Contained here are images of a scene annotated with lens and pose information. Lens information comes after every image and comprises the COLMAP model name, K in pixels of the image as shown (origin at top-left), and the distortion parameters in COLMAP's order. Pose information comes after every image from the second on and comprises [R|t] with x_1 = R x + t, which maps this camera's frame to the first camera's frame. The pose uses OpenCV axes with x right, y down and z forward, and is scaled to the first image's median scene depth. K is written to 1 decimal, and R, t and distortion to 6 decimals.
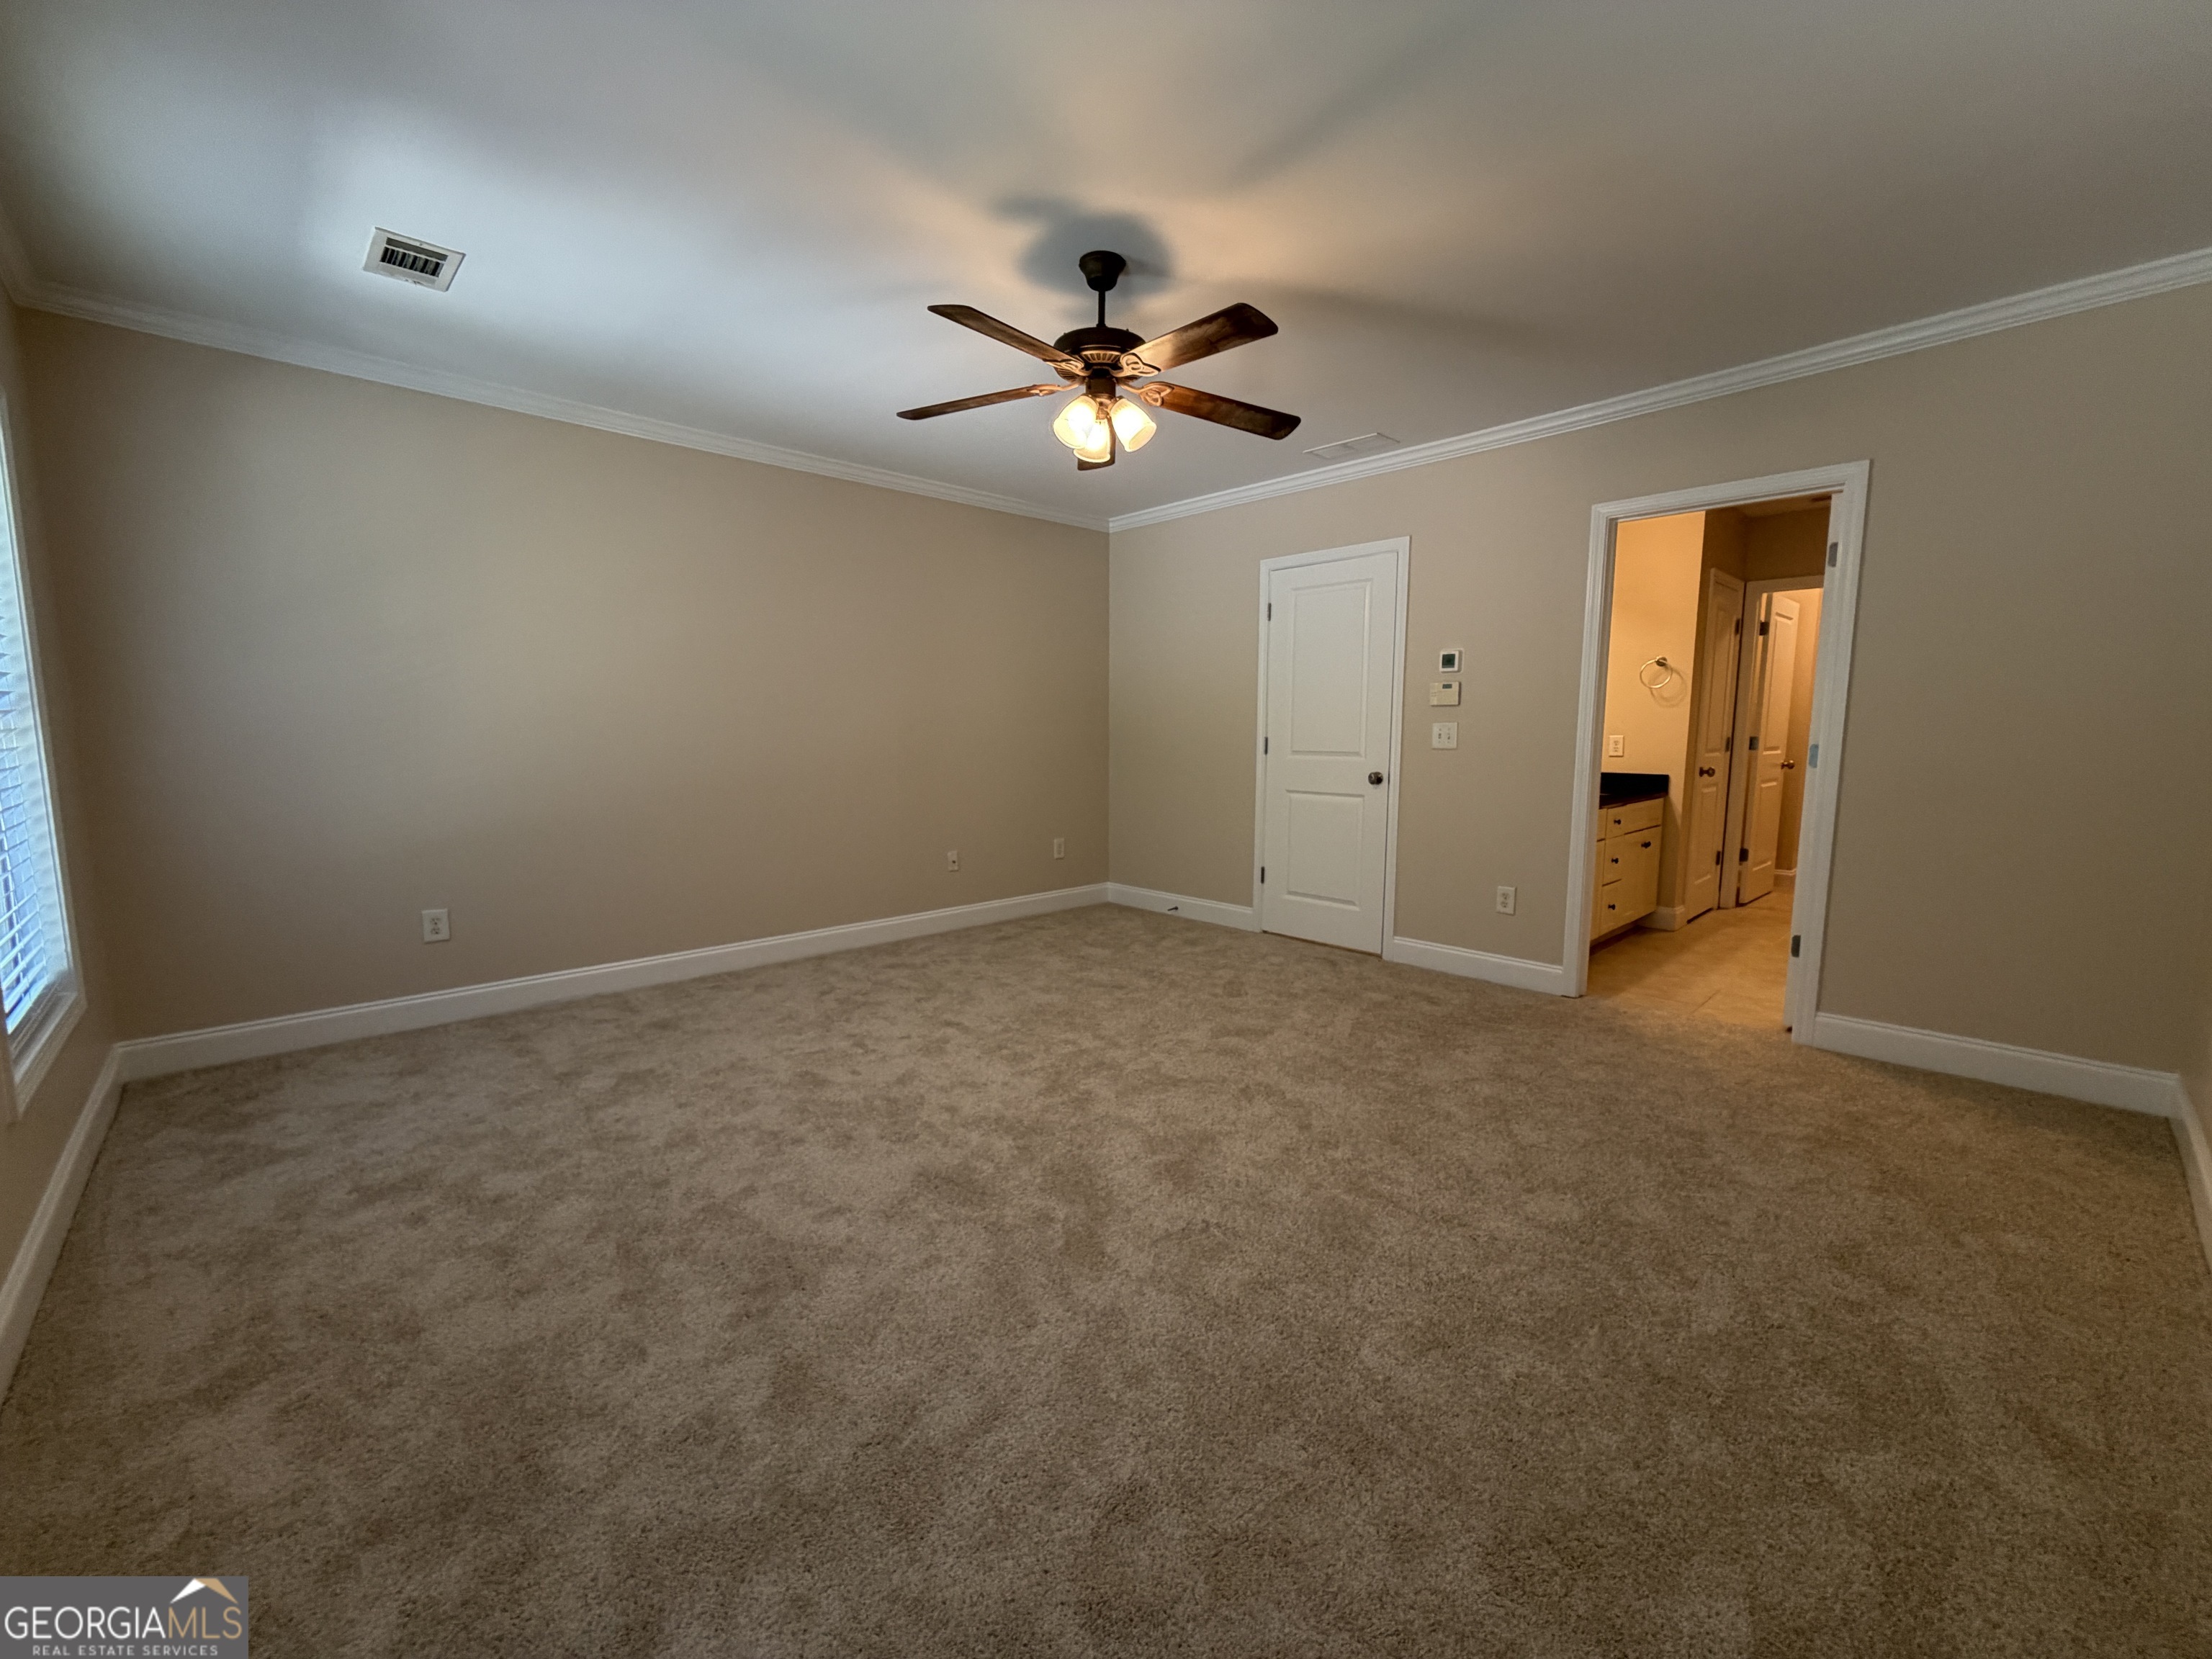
lens RADIAL K [[889.3, 0, 1108.2], [0, 889.3, 829.9], [0, 0, 1]] dist [0.009886, 0.000673]
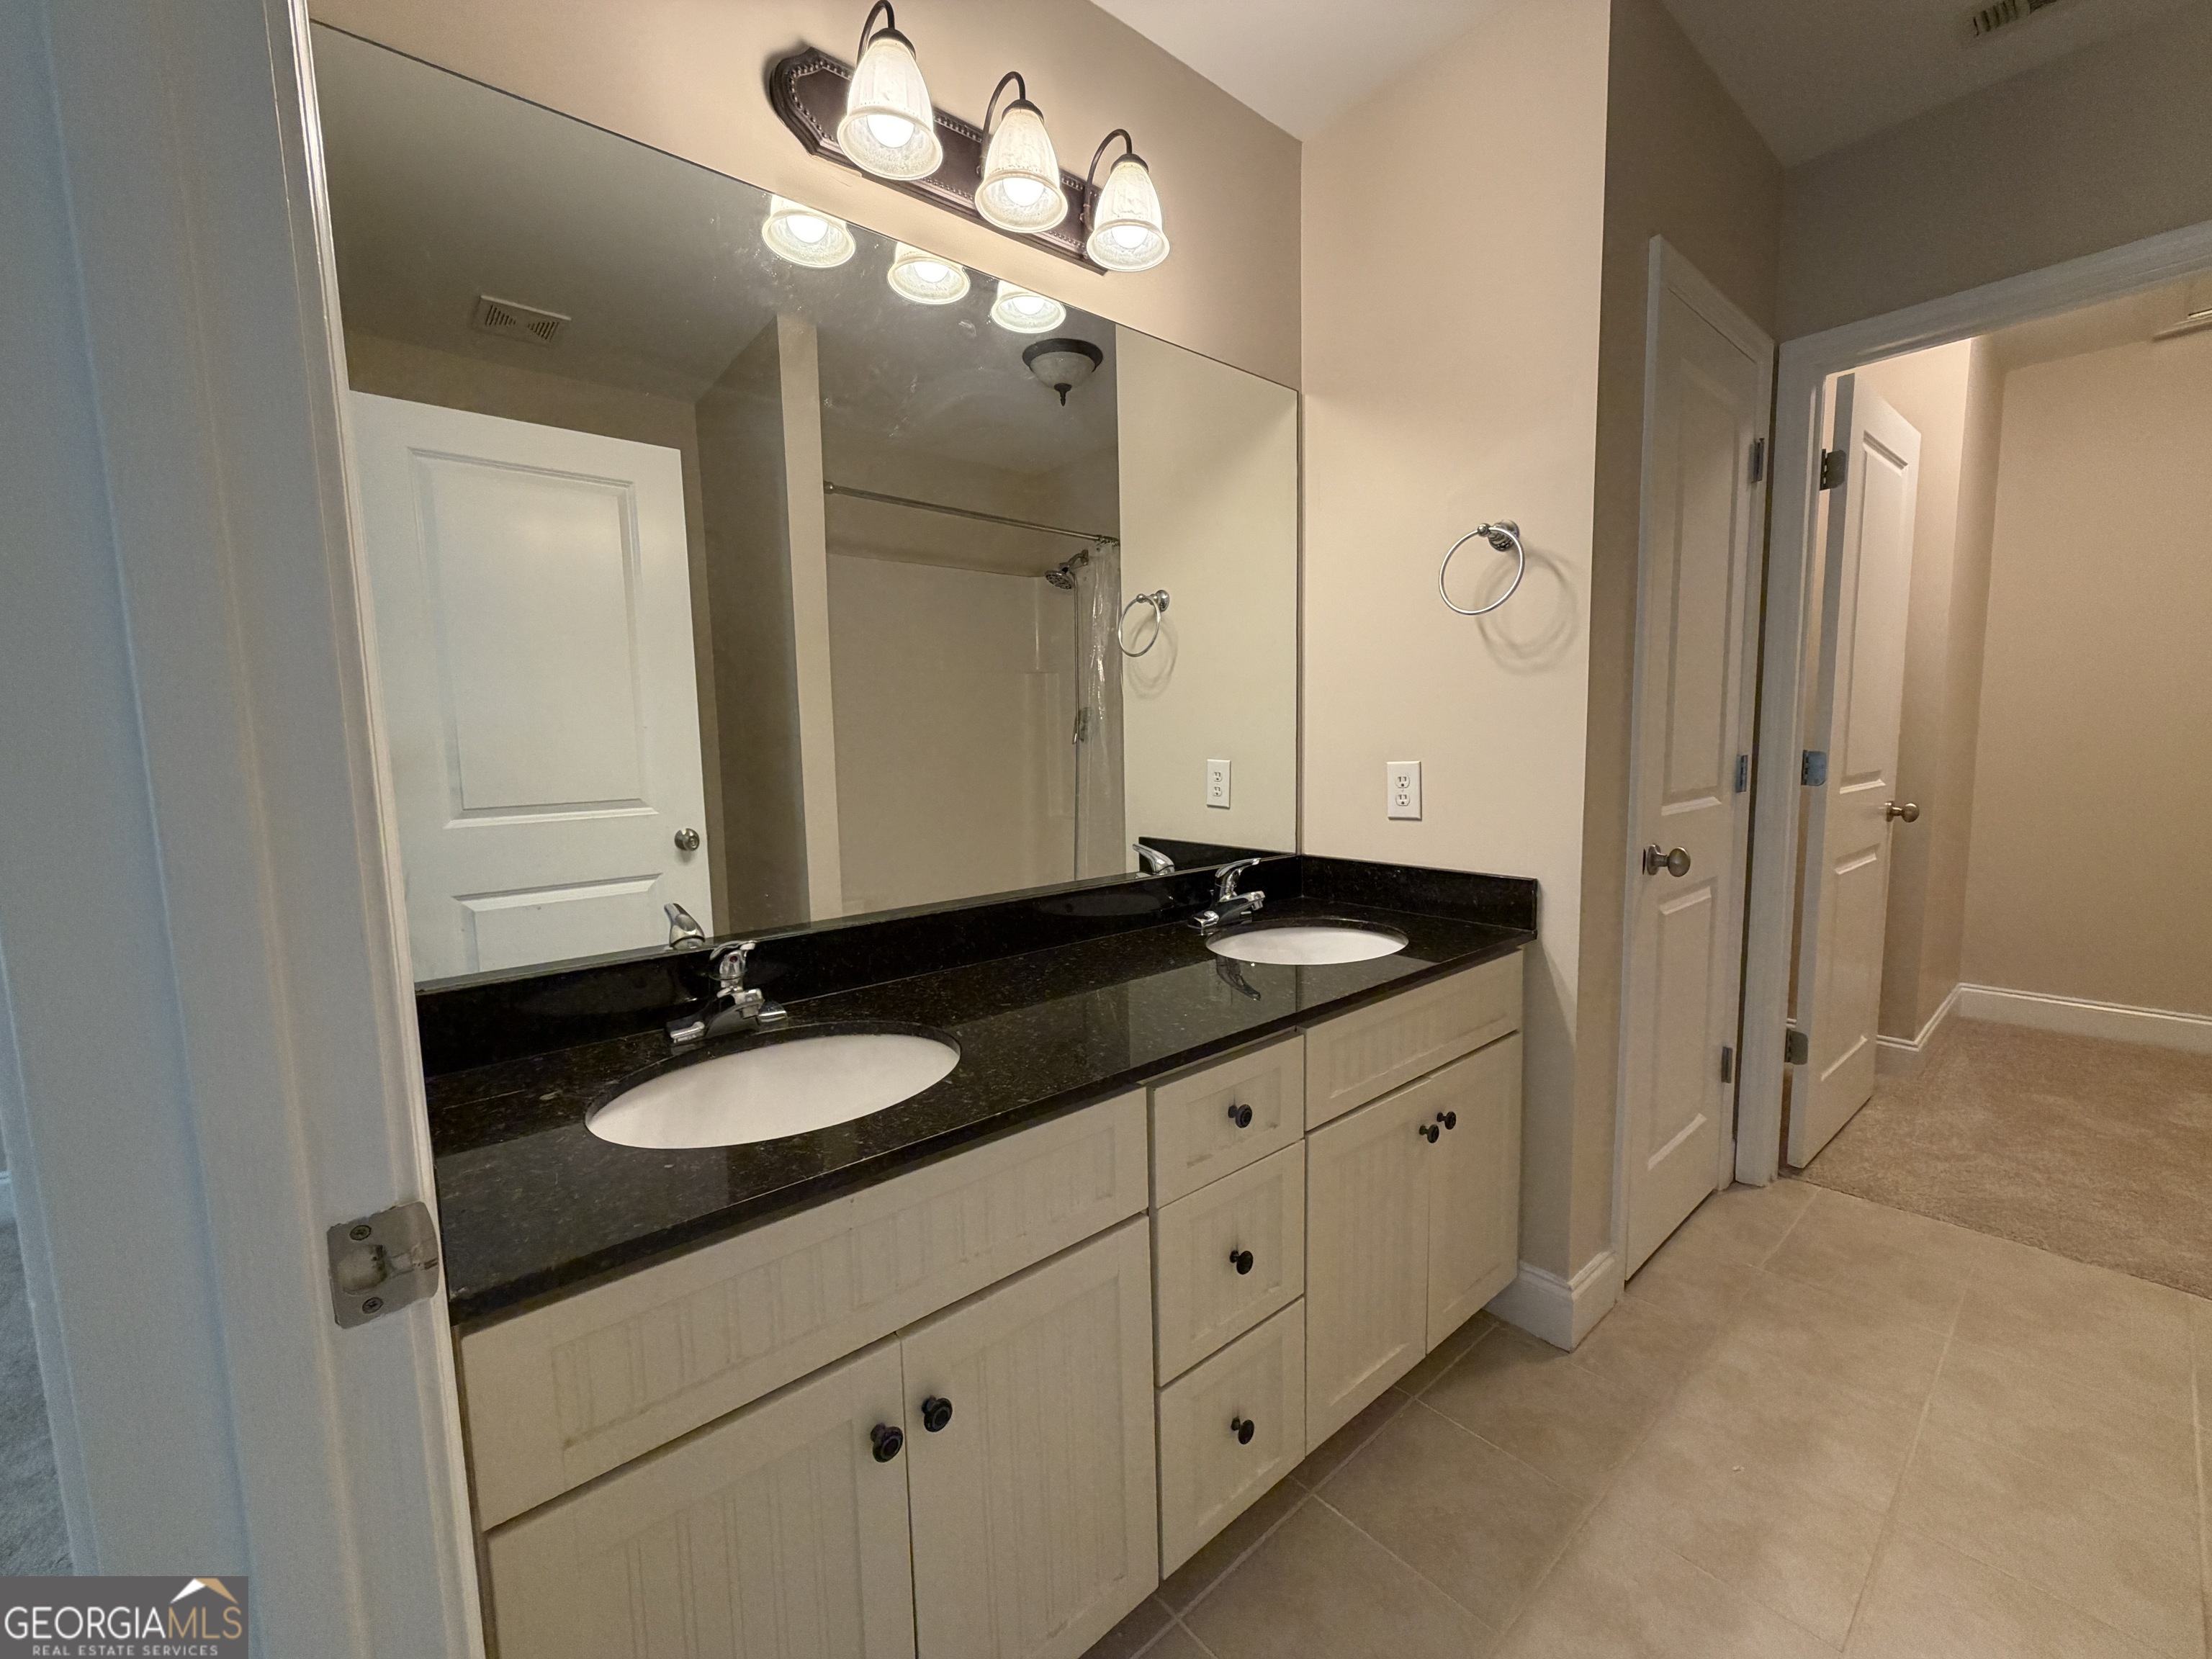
lens RADIAL K [[889.3, 0, 1105.4], [0, 889.3, 827.9], [0, 0, 1]] dist [0.009886, 0.000673]
pose [[0.997942, -0.015459, -0.062232, 0.445429], [0.014577, 0.999787, -0.014603, -0.071214], [0.062445, 0.013666, 0.997955, 0.601589]]
